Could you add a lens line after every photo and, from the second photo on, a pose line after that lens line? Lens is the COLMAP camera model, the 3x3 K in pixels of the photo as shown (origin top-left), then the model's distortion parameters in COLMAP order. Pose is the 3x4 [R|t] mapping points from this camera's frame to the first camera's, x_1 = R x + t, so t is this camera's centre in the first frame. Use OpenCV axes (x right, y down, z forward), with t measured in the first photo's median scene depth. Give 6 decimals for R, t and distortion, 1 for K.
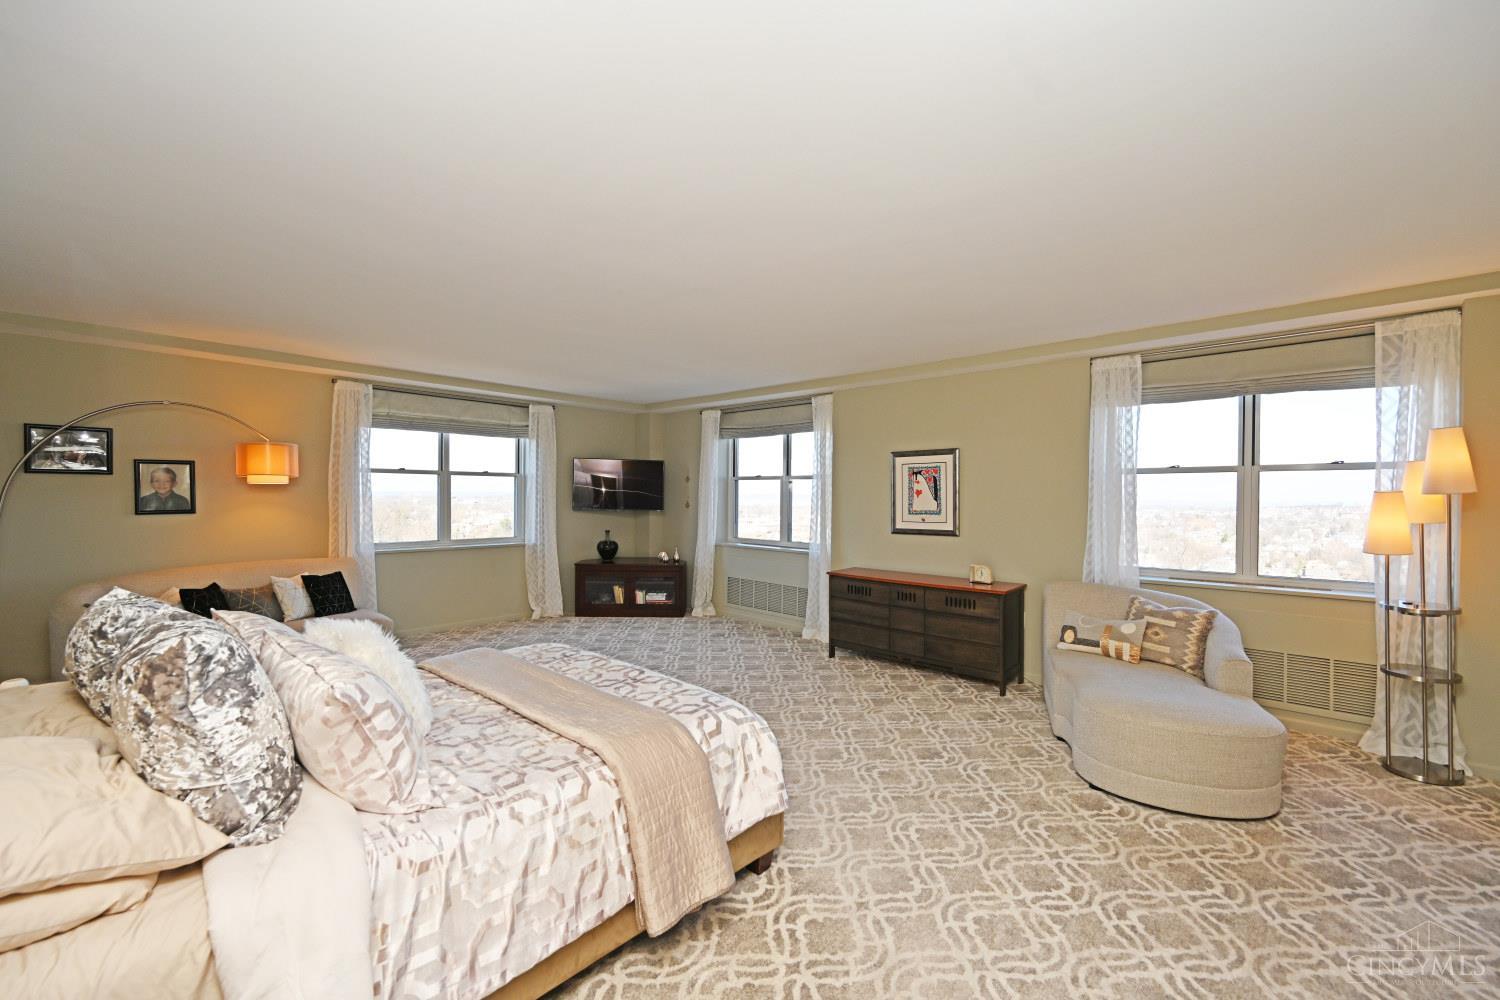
lens RADIAL K [[590.1, 0, 731.7], [0, 590.1, 500.3], [0, 0, 1]] dist [-0.001657, 0.000939]
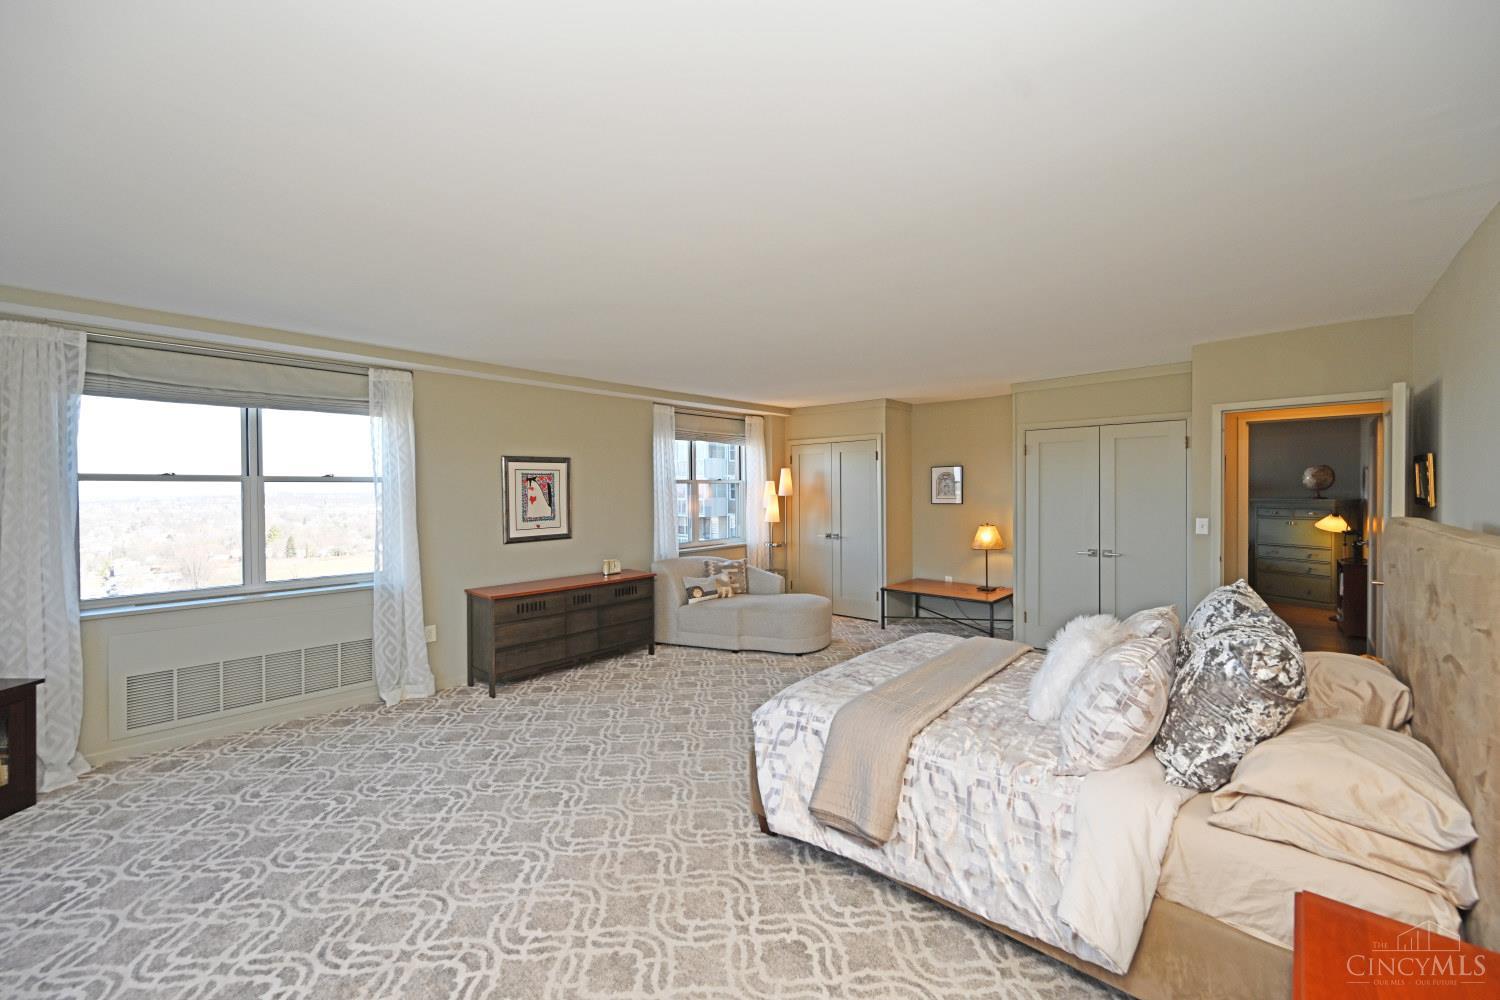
lens RADIAL K [[590.1, 0, 755.6], [0, 590.1, 494.0], [0, 0, 1]] dist [-0.001657, 0.000939]
pose [[-0.016815, -0.000921, 0.999858, -0.672029], [0.030419, 0.999536, 0.001432, -0.011547], [-0.999396, 0.030439, -0.016779, 0.637092]]
